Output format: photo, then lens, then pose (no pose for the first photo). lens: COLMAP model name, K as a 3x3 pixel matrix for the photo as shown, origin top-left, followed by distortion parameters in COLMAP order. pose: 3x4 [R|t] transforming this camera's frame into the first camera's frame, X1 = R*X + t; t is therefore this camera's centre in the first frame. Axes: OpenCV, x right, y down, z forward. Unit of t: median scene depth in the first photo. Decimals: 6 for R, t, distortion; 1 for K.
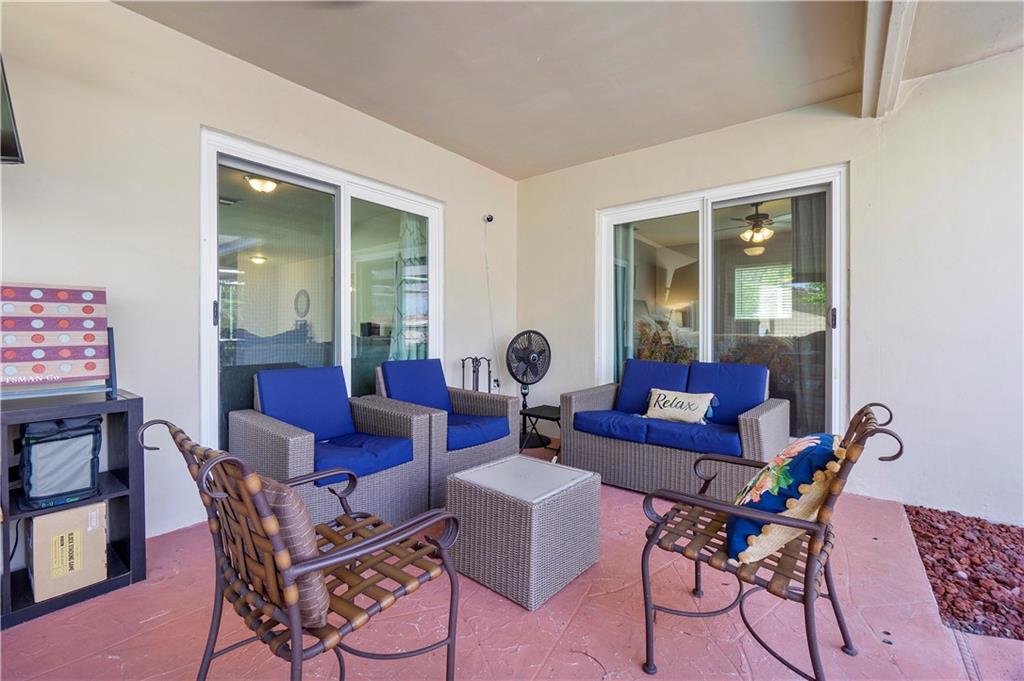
lens RADIAL K [[437.3, 0, 513.4], [0, 437.3, 336.2], [0, 0, 1]] dist [-0.000678, -0.000102]
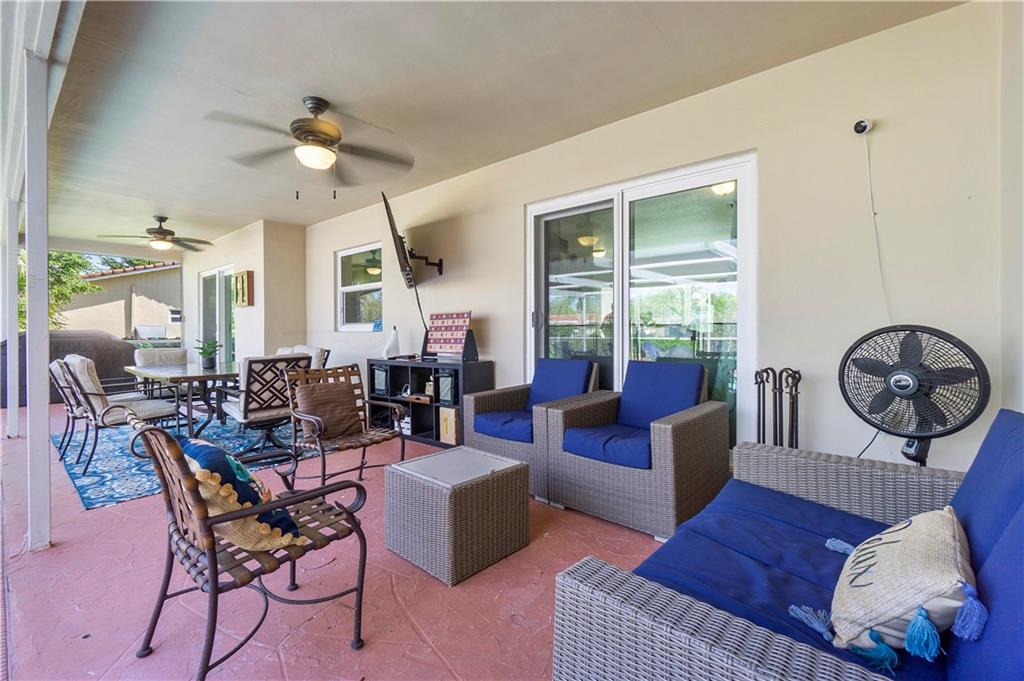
lens RADIAL K [[461.6, 0, 514.4], [0, 461.6, 334.1], [0, 0, 1]] dist [0.000334, 0.000012]
pose [[-0.053289, 0.005000, -0.998567, 0.901936], [-0.004257, 0.999977, 0.005234, -0.007776], [0.998570, 0.004529, -0.053266, 0.940063]]
